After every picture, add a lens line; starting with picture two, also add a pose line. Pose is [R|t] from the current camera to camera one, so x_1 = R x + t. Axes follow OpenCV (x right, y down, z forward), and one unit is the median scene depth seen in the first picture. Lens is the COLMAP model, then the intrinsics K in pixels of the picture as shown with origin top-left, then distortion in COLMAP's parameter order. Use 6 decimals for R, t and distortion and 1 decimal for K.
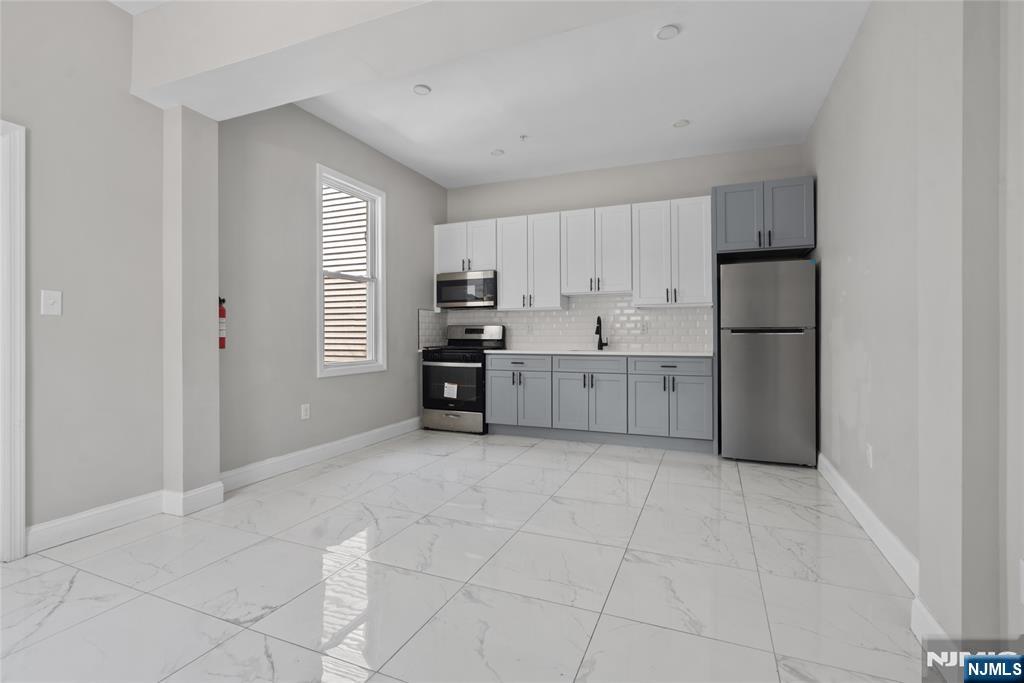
lens RADIAL K [[462.3, 0, 512.6], [0, 462.3, 337.0], [0, 0, 1]] dist [-0.003975, 0.001374]
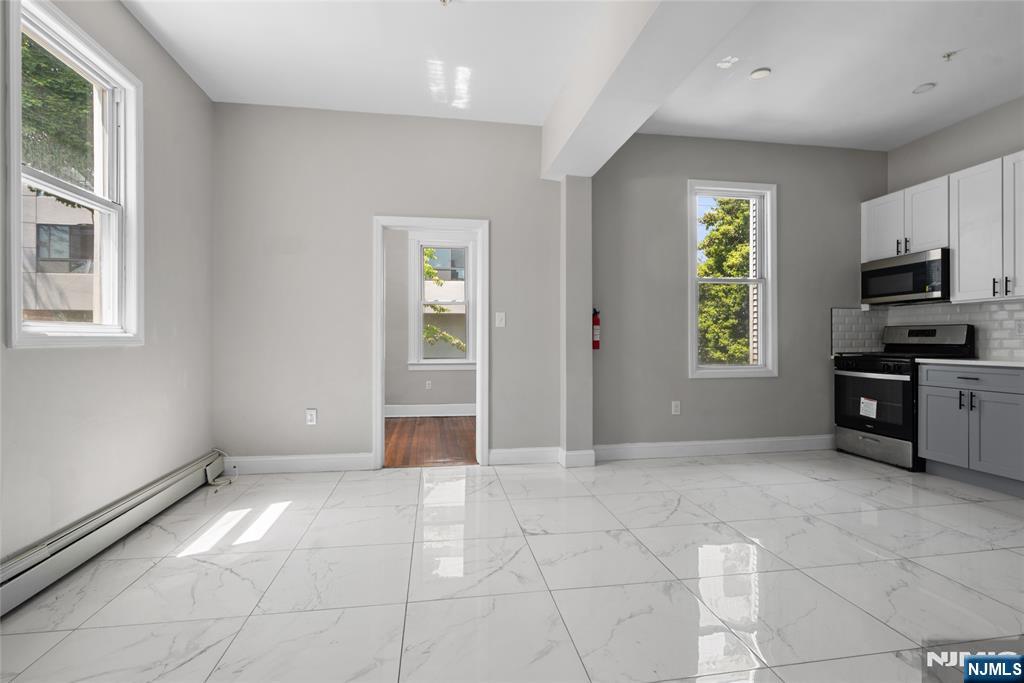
lens RADIAL K [[462.3, 0, 508.6], [0, 462.3, 342.3], [0, 0, 1]] dist [-0.003975, 0.001374]
pose [[0.546730, 0.002815, -0.837304, 0.199956], [-0.001527, 0.999996, 0.002365, 0.001722], [0.837308, -0.000015, 0.546732, 0.045745]]
